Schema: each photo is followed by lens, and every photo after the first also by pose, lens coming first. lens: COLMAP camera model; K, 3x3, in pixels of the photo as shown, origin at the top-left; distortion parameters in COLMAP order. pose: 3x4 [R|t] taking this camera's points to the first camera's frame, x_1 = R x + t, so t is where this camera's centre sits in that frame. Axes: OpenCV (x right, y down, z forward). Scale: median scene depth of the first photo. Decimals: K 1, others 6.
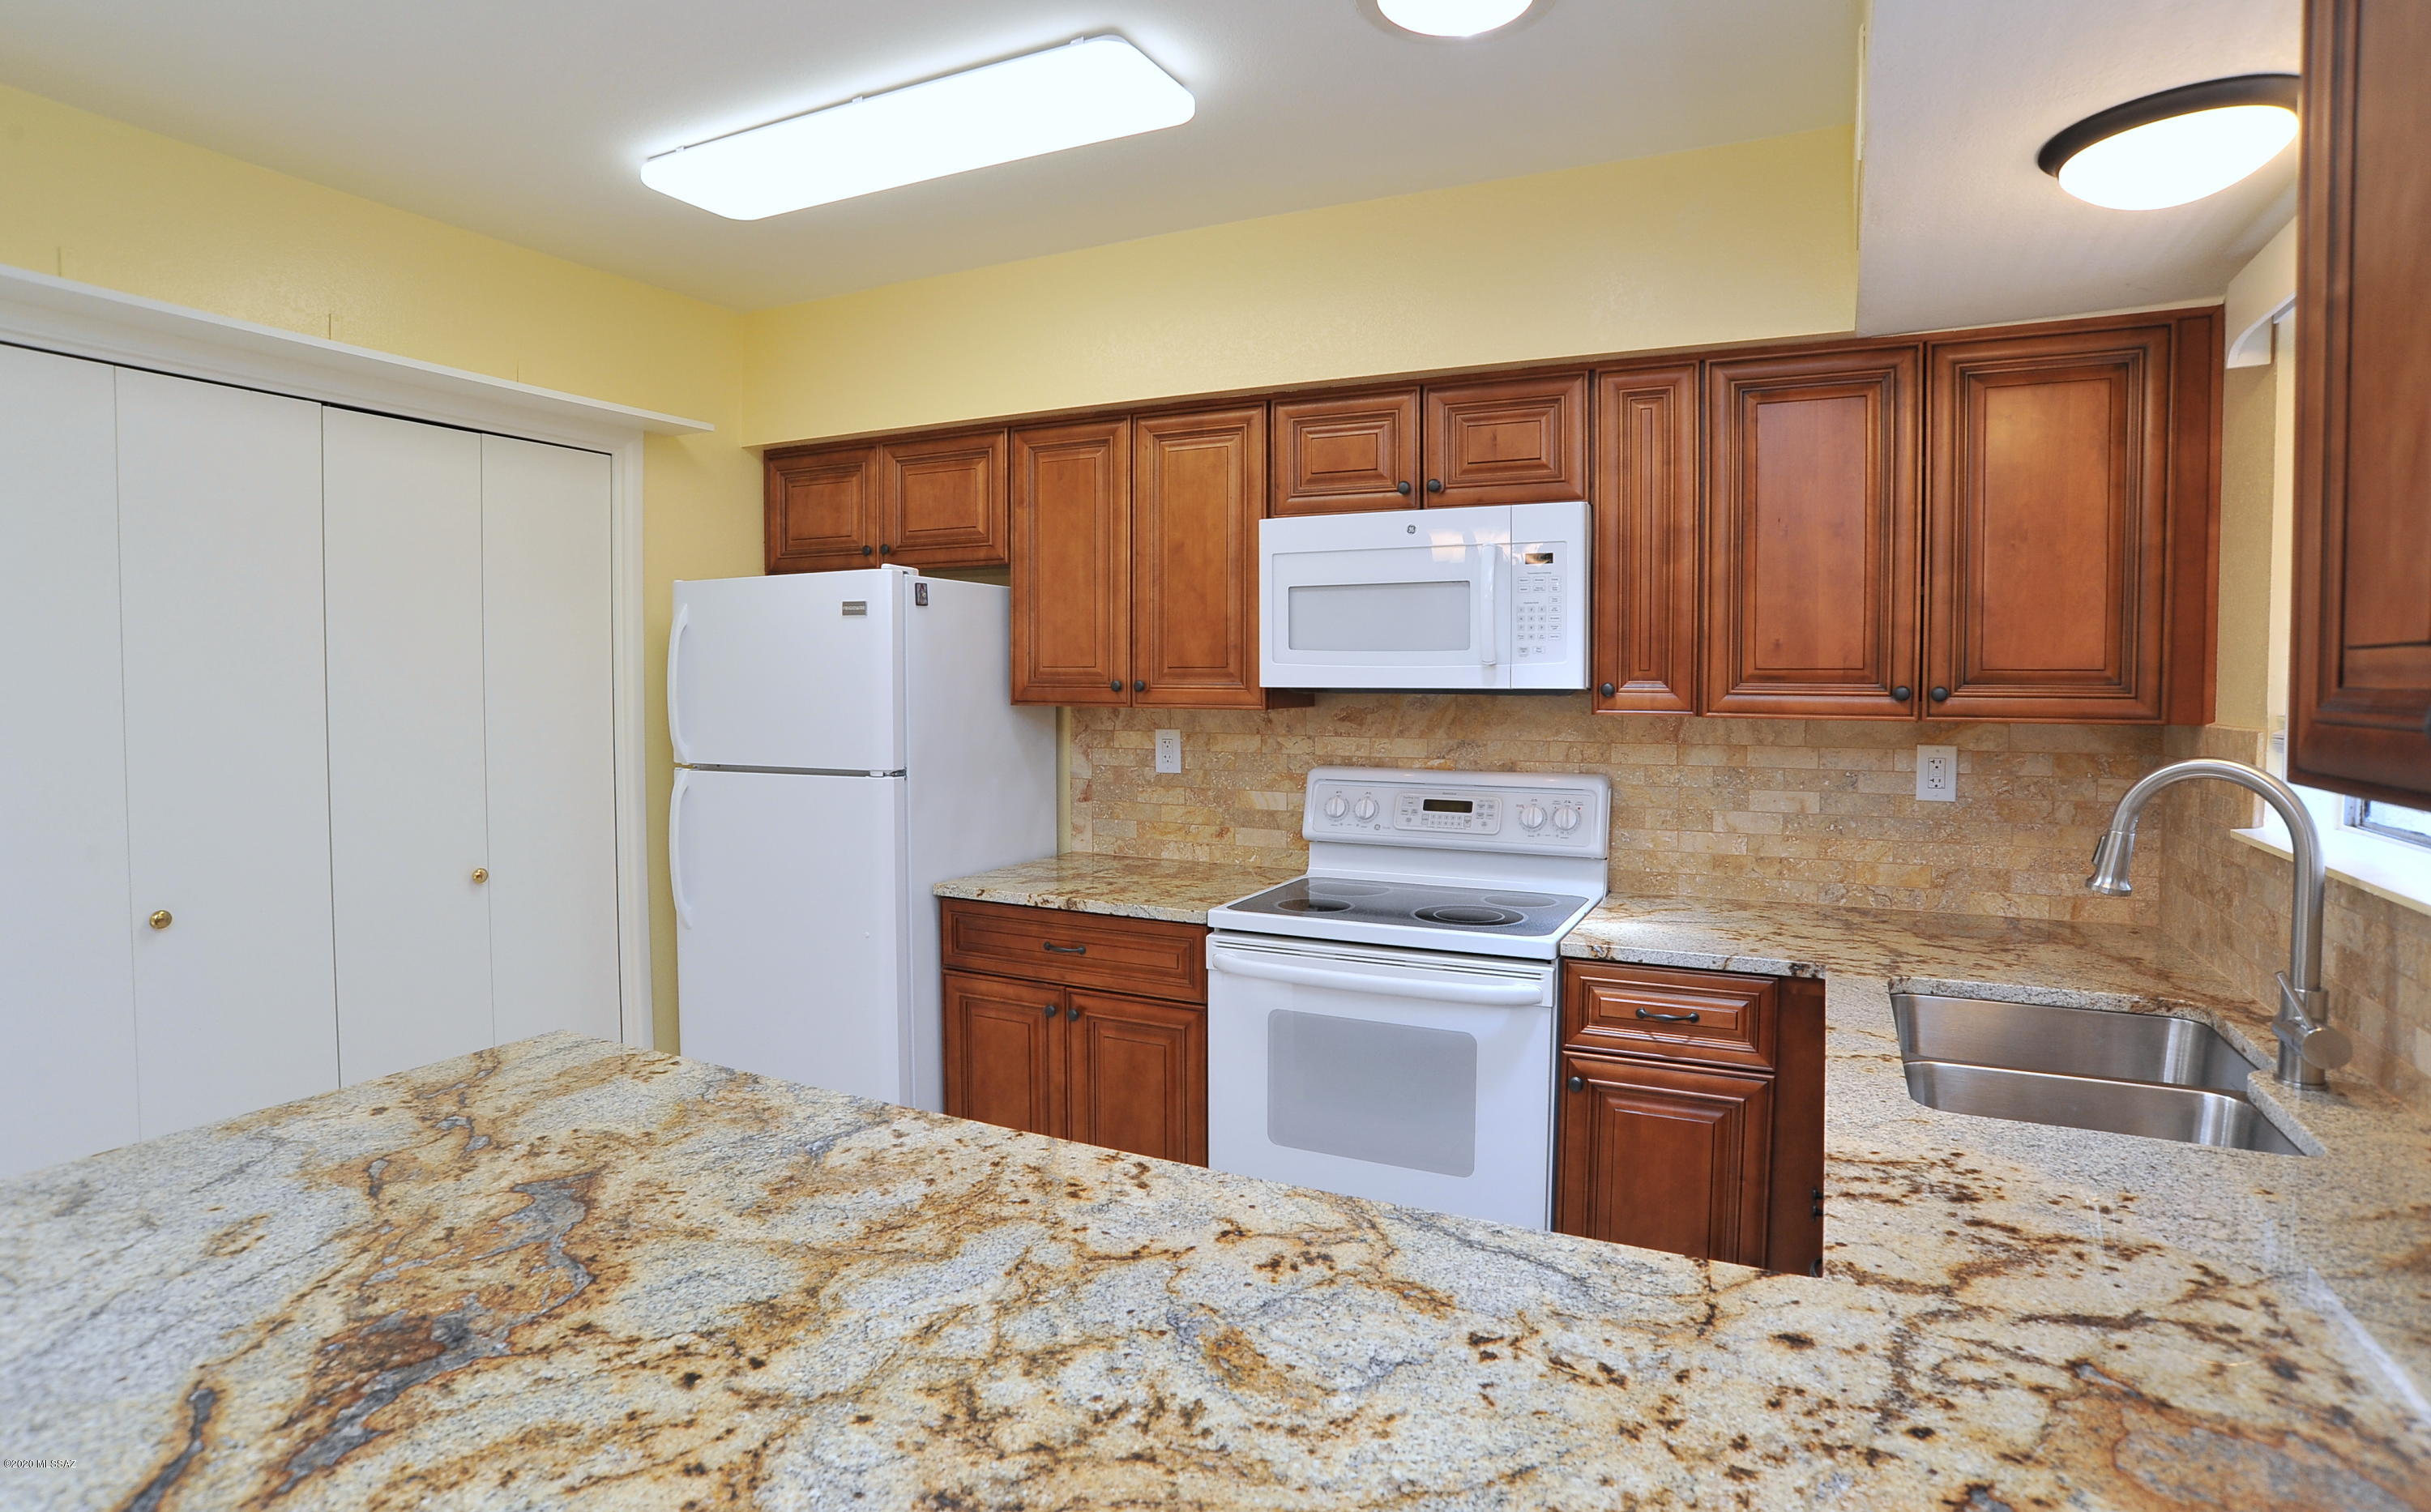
lens RADIAL K [[1239.9, 0, 1219.5], [0, 1239.9, 728.6], [0, 0, 1]] dist [-0.001412, -0.000210]
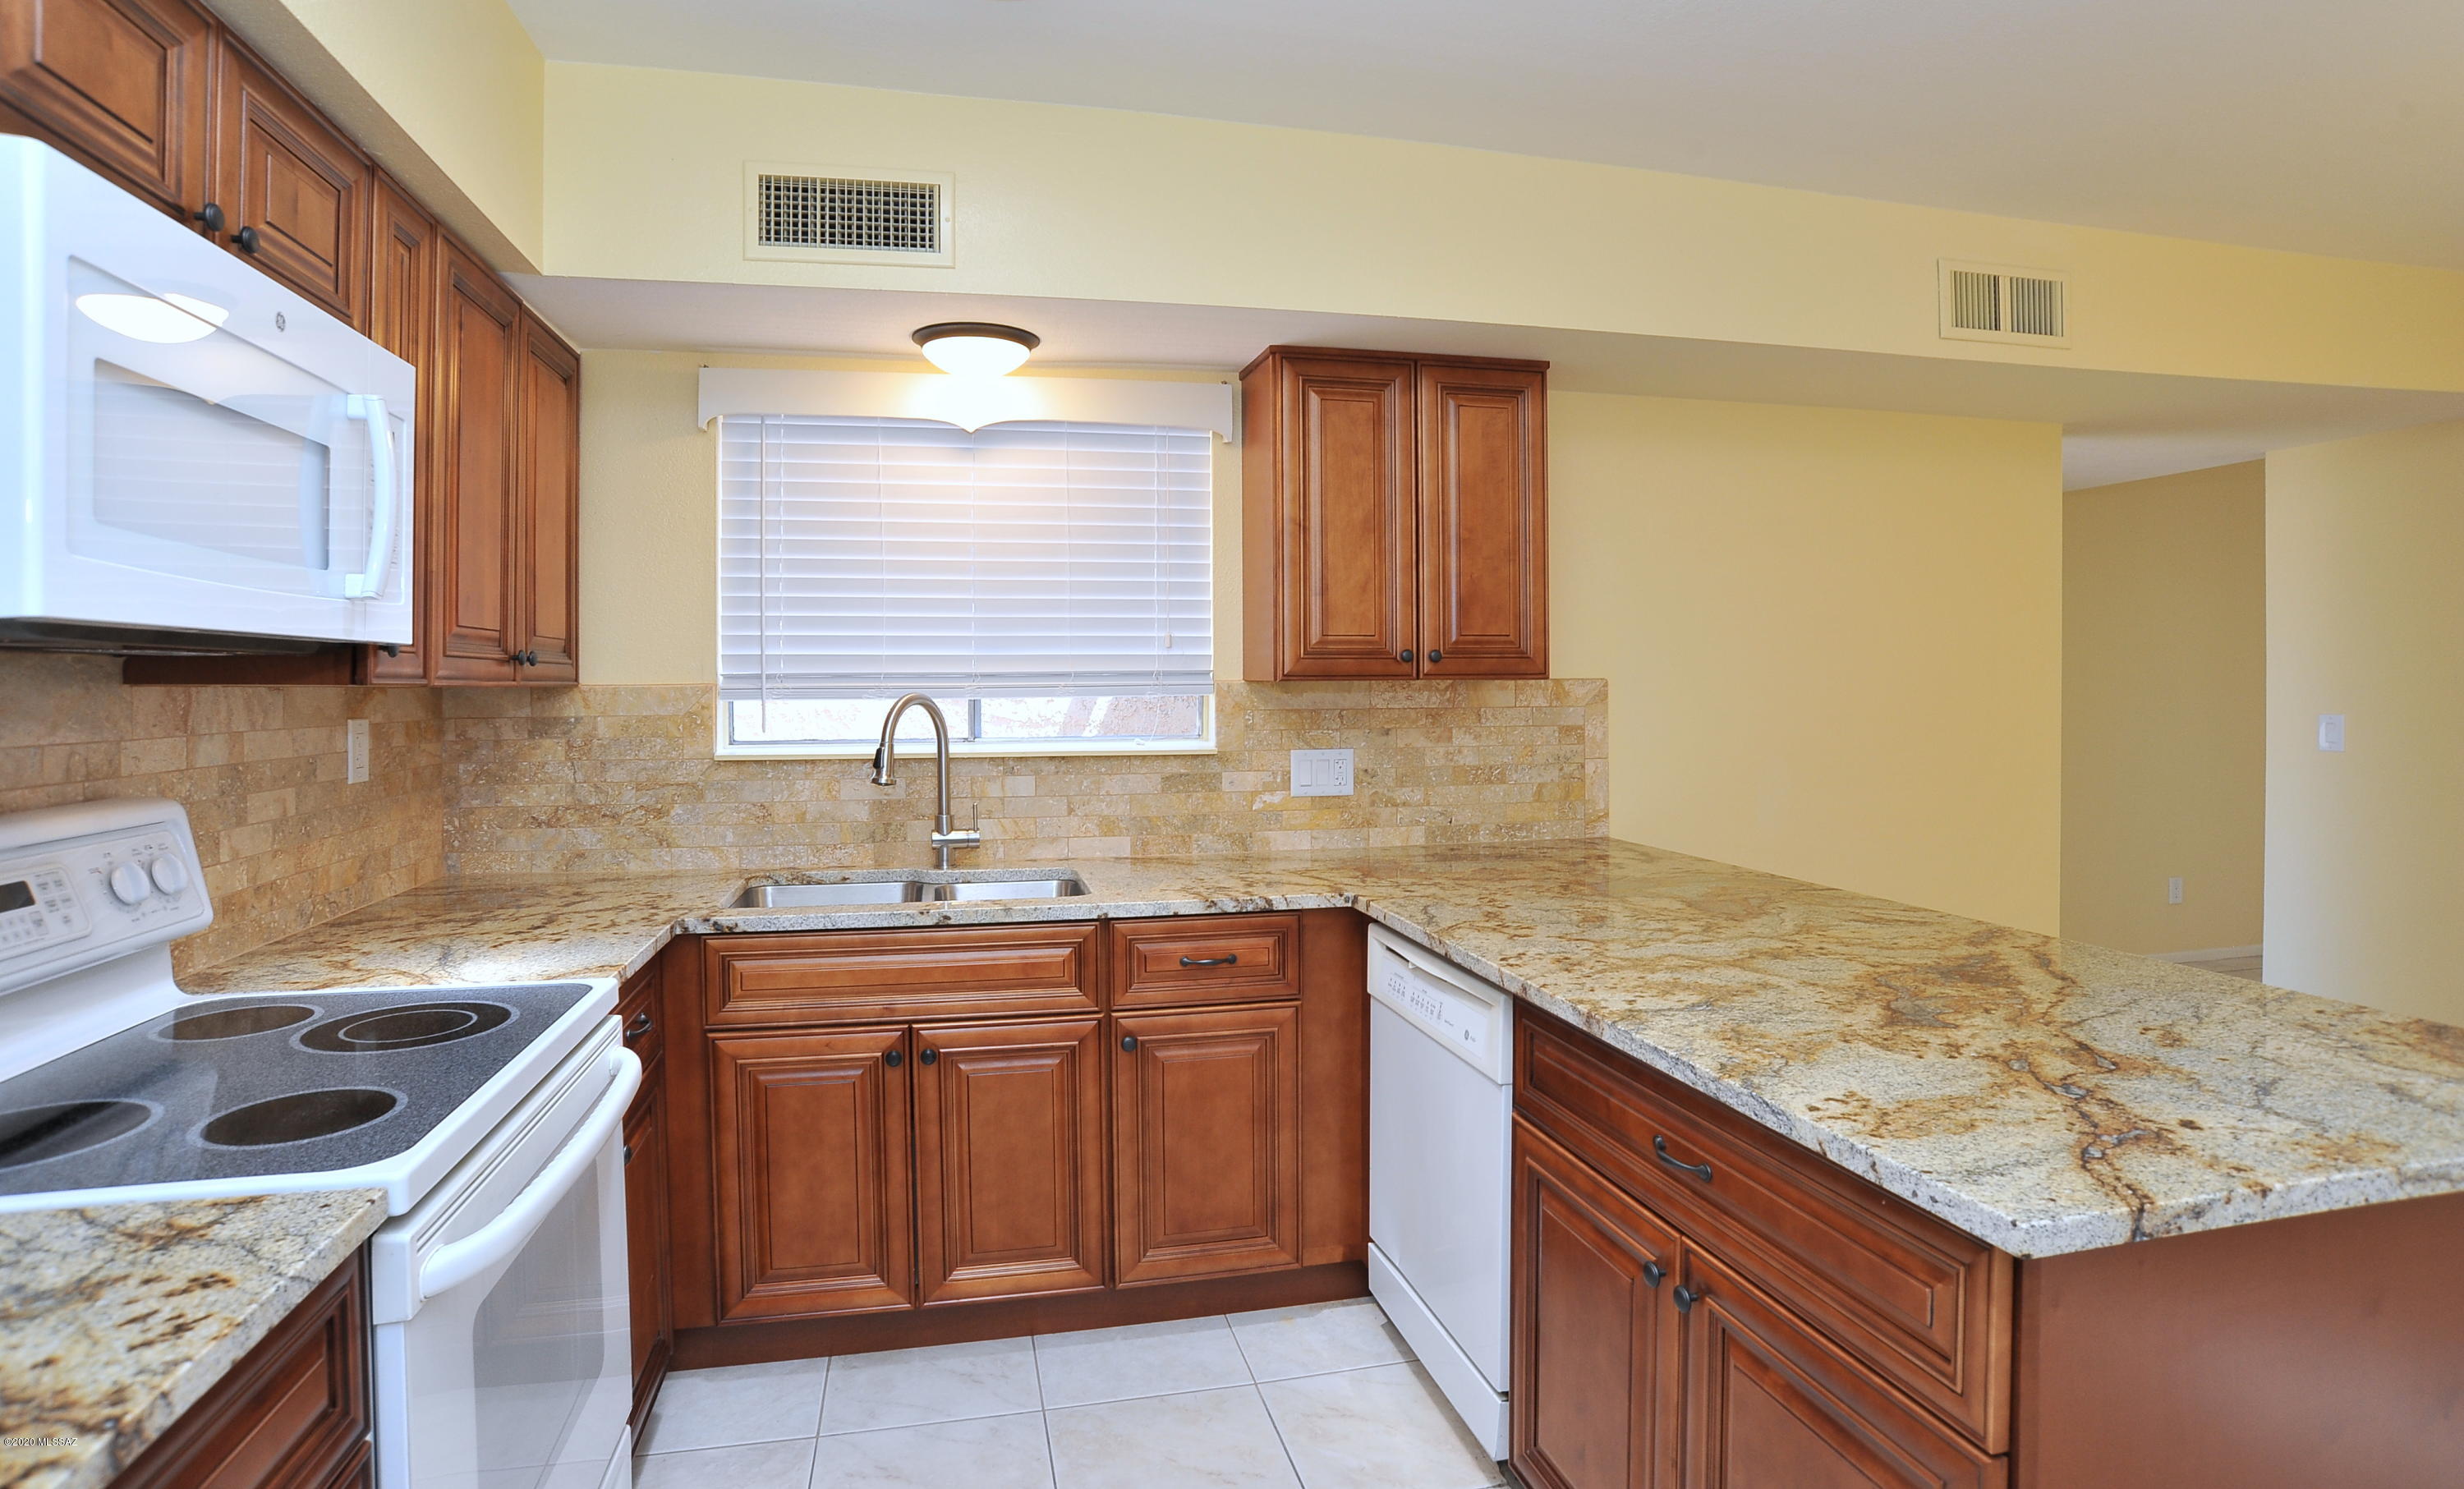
lens RADIAL K [[1219.8, 0, 1202.4], [0, 1219.8, 700.6], [0, 0, 1]] dist [0.002046, 0.000693]
pose [[-0.619898, -0.006488, 0.784656, -0.829030], [0.033851, 0.998814, 0.035001, -0.018323], [-0.783952, 0.048259, -0.618943, 1.825242]]
